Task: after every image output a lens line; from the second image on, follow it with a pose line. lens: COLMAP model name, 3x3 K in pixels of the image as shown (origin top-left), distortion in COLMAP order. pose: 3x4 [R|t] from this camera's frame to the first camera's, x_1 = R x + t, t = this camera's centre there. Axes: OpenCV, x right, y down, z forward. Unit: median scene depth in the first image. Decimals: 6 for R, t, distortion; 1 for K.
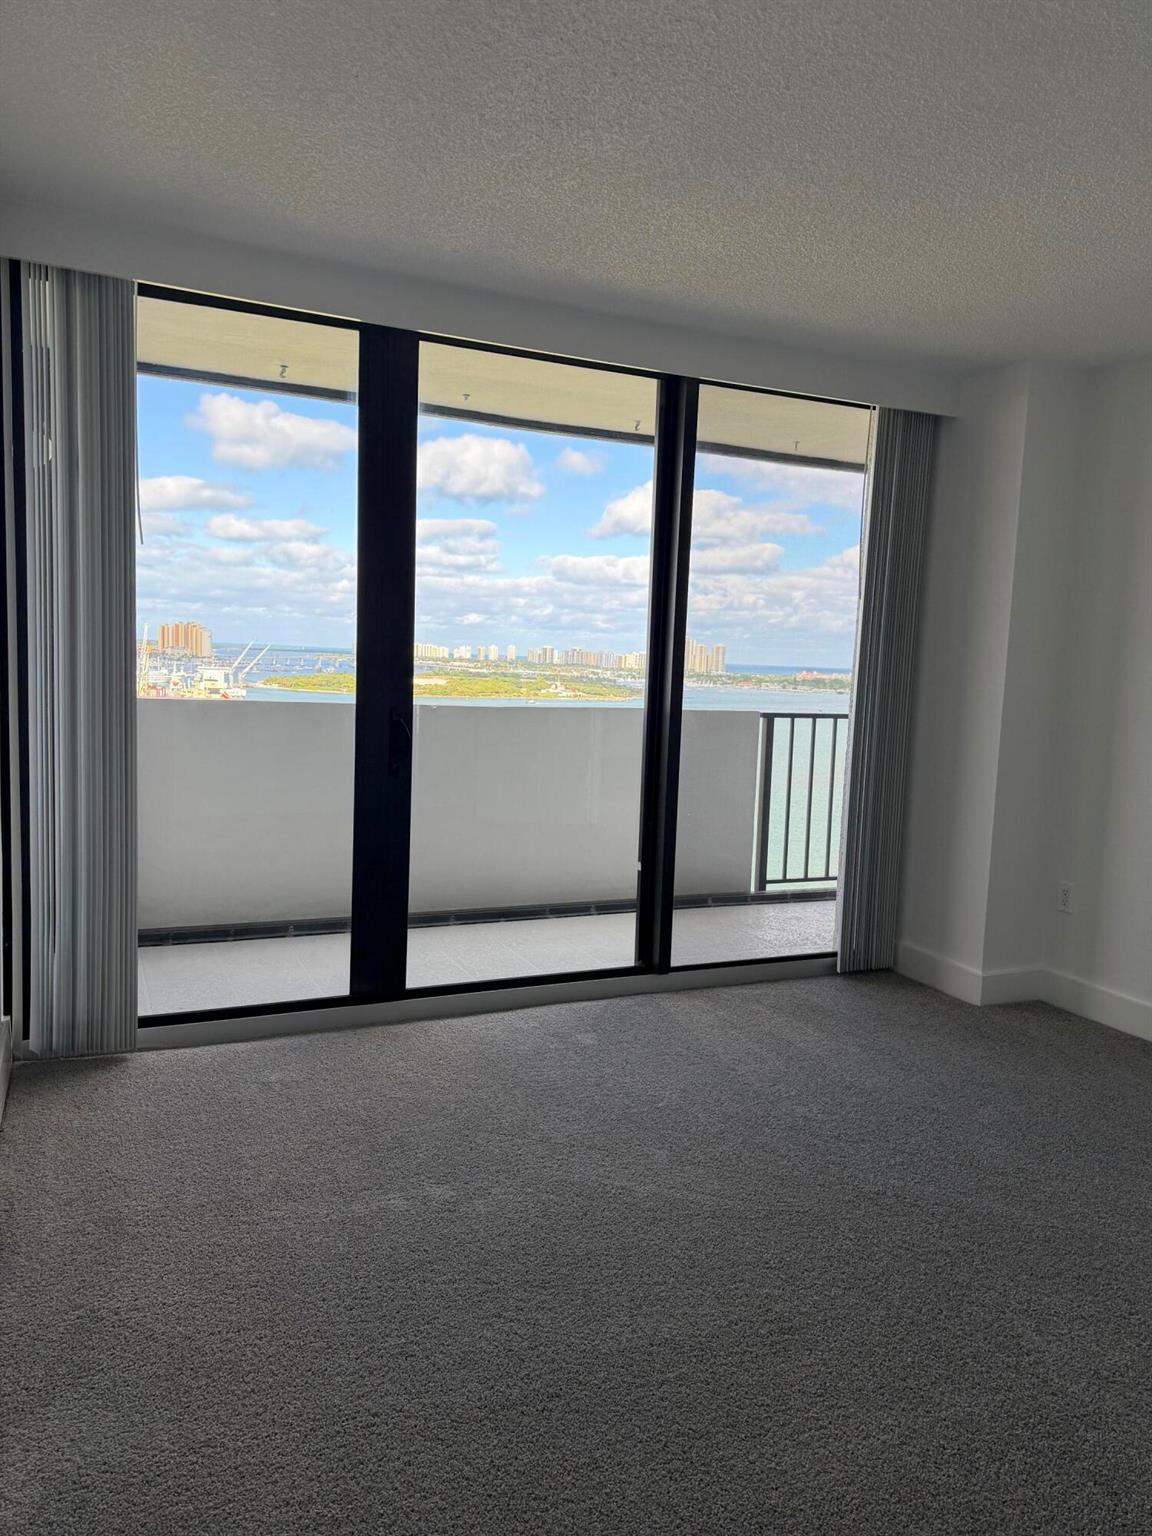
lens RADIAL K [[1091.3, 0, 563.3], [0, 1091.3, 754.3], [0, 0, 1]] dist [0.046575, -0.058645]
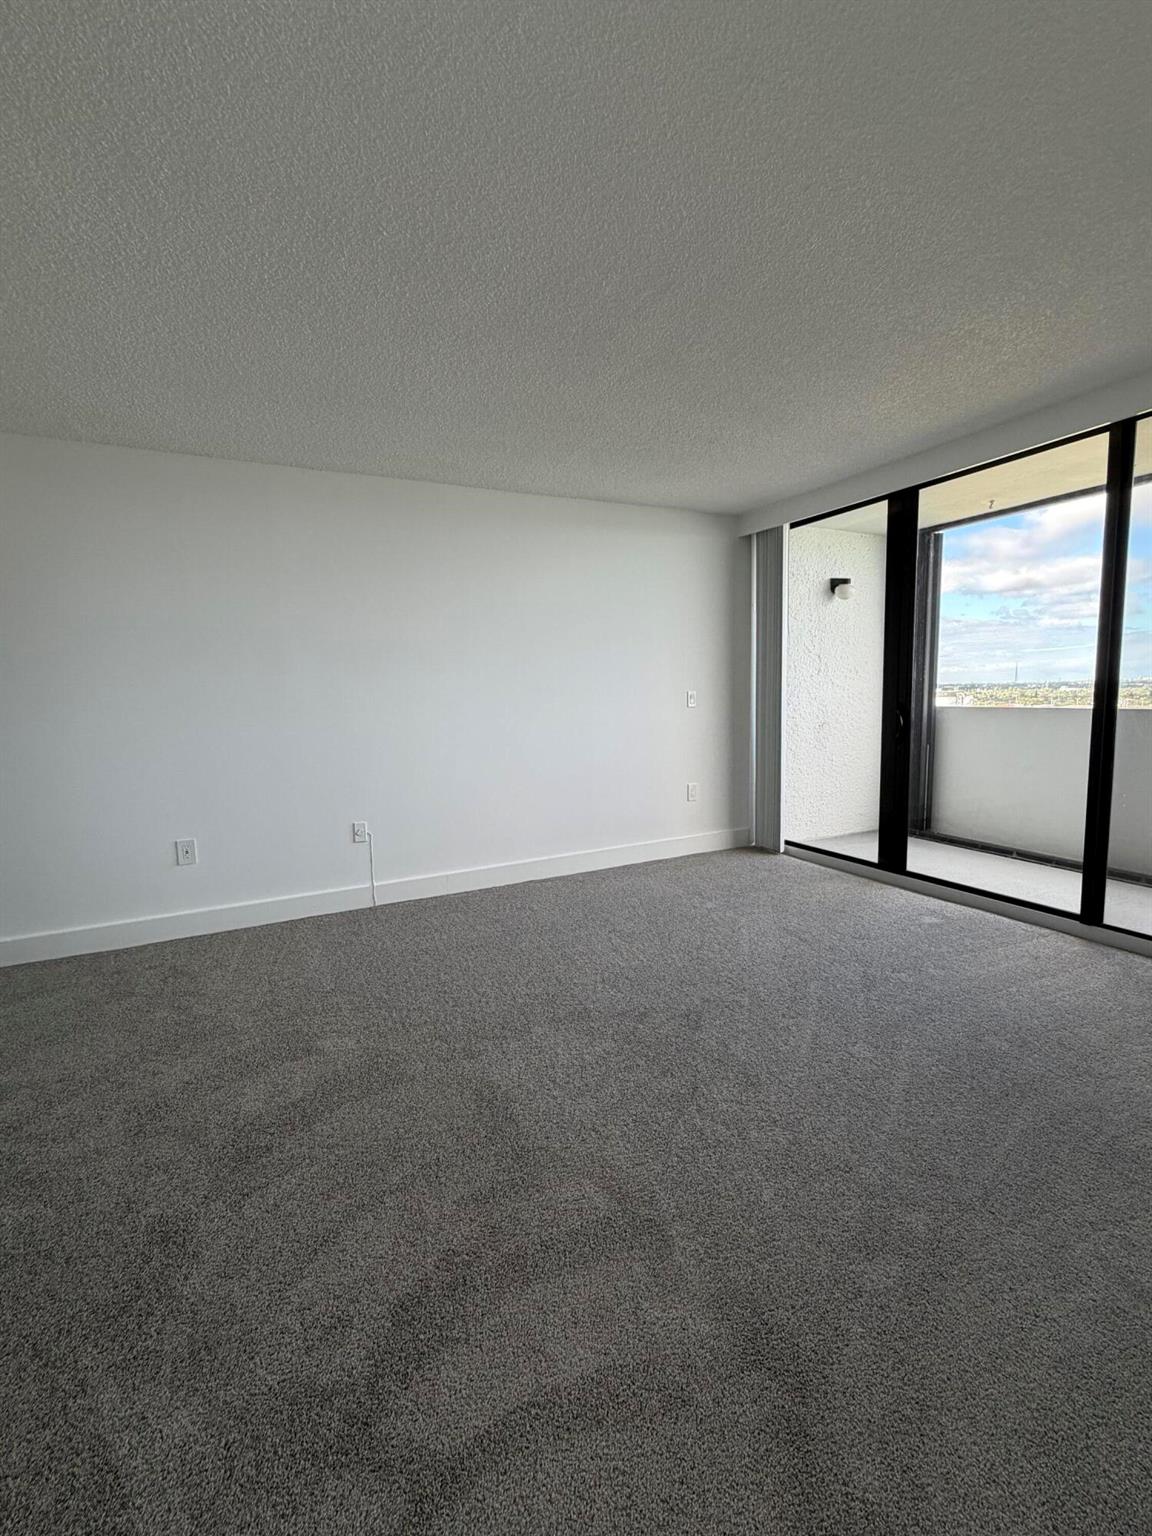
lens RADIAL K [[664.3, 0, 569.0], [0, 664.3, 776.4], [0, 0, 1]] dist [0.001813, 0.000120]
pose [[0.048307, 0.097361, -0.994076, 0.786902], [-0.062944, 0.993557, 0.094251, 0.000417], [0.996847, 0.058019, 0.054124, 0.365092]]
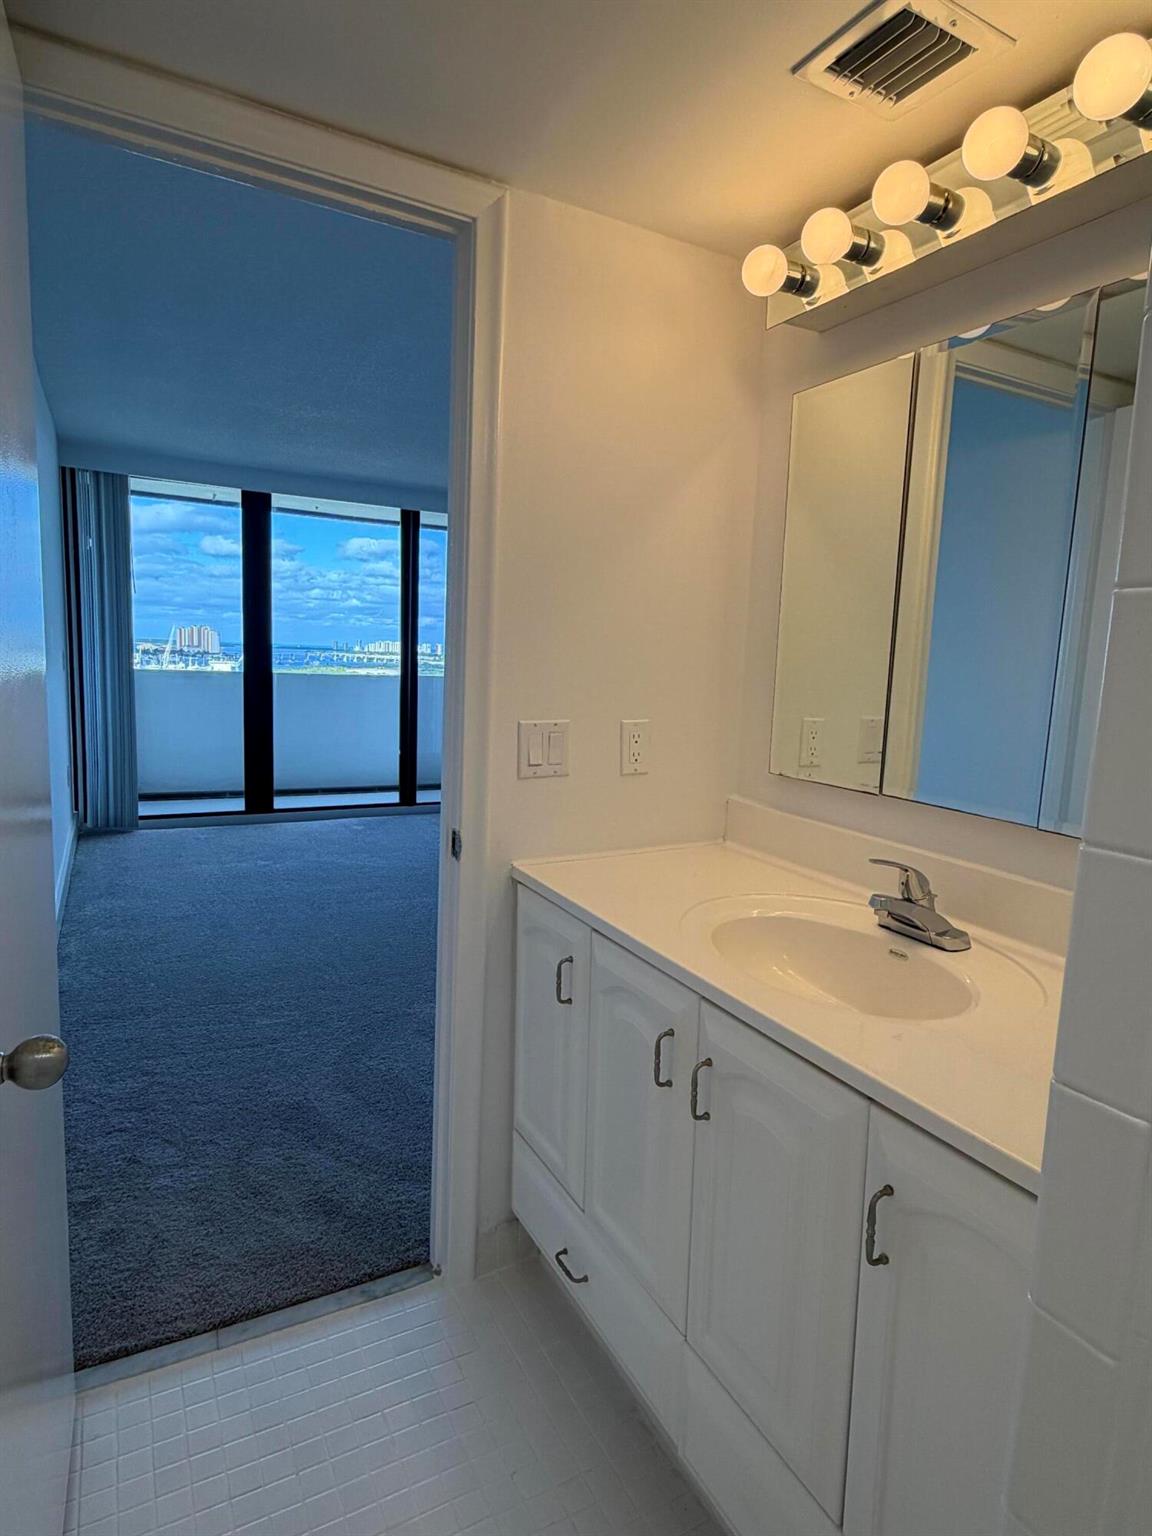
lens RADIAL K [[870.0, 0, 584.7], [0, 870.0, 761.7], [0, 0, 1]] dist [-0.006389, -0.000257]
pose [[0.996250, -0.007997, 0.086153, 0.270325], [0.004957, 0.999359, 0.035442, 0.064329], [-0.086381, -0.034882, 0.995651, -0.612564]]
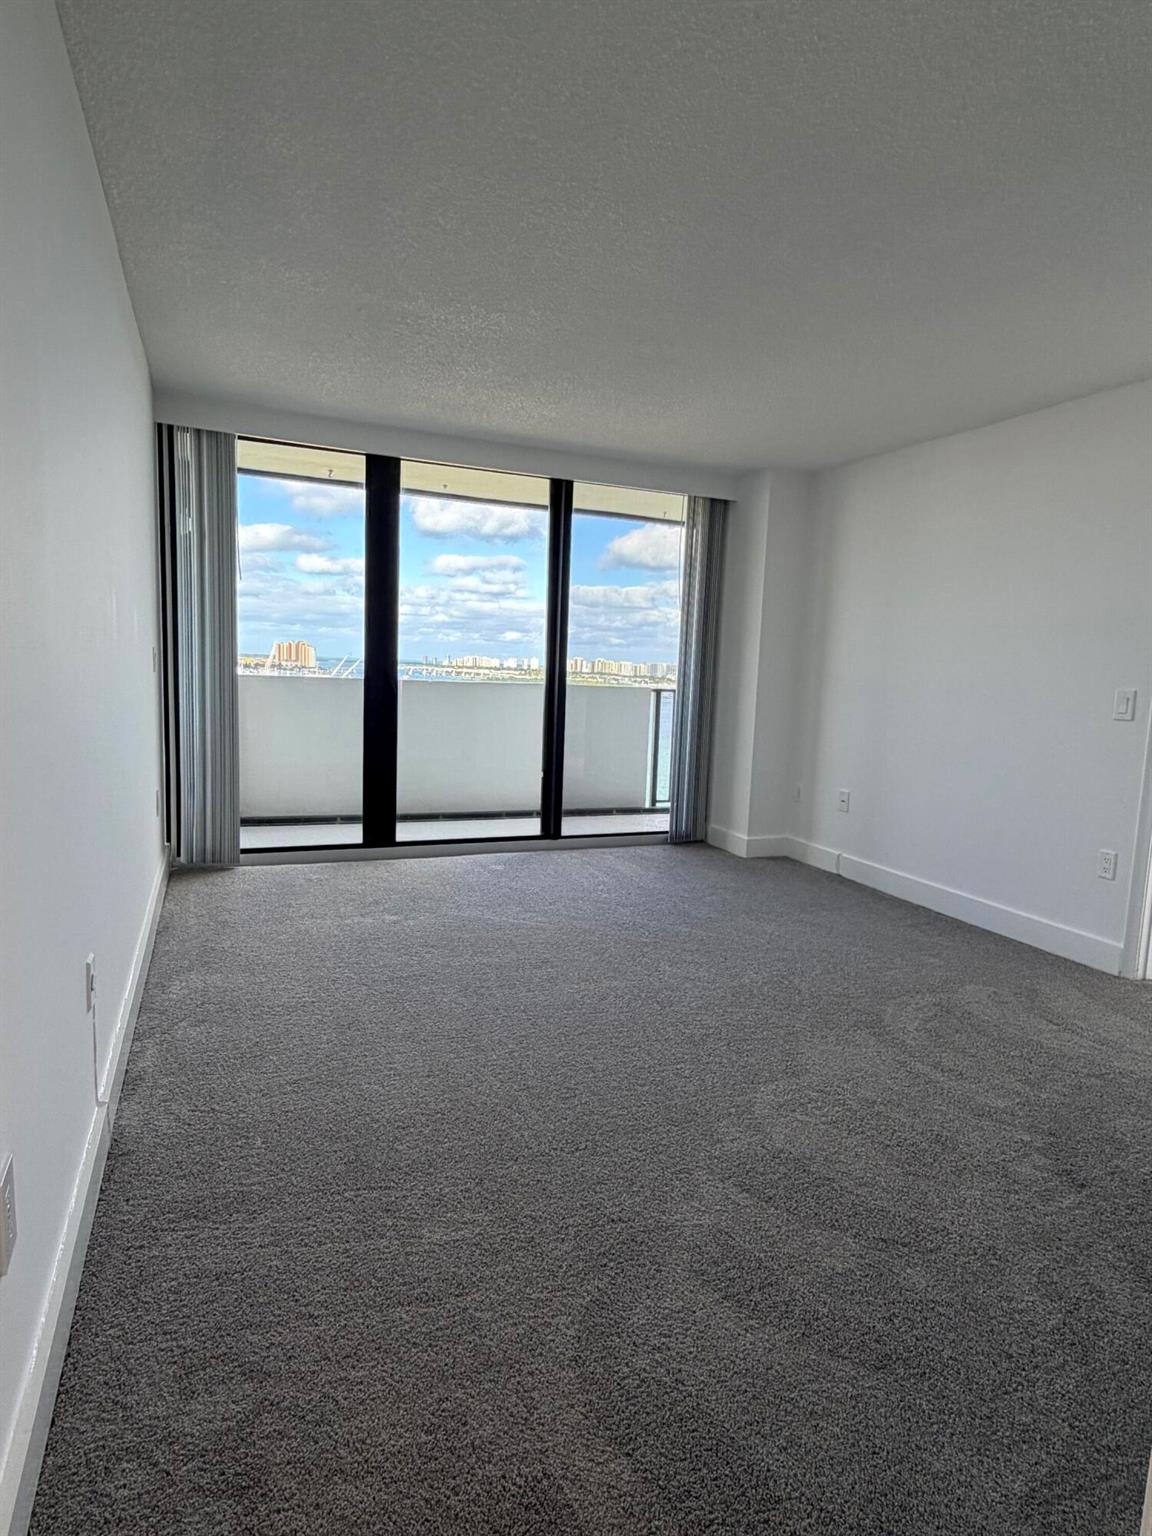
lens RADIAL K [[870.0, 0, 570.1], [0, 870.0, 761.9], [0, 0, 1]] dist [-0.006389, -0.000257]
pose [[0.999697, 0.002749, -0.024455, 0.143784], [-0.002260, 0.999798, 0.019991, 0.057618], [0.024505, -0.019929, 0.999501, -0.309869]]
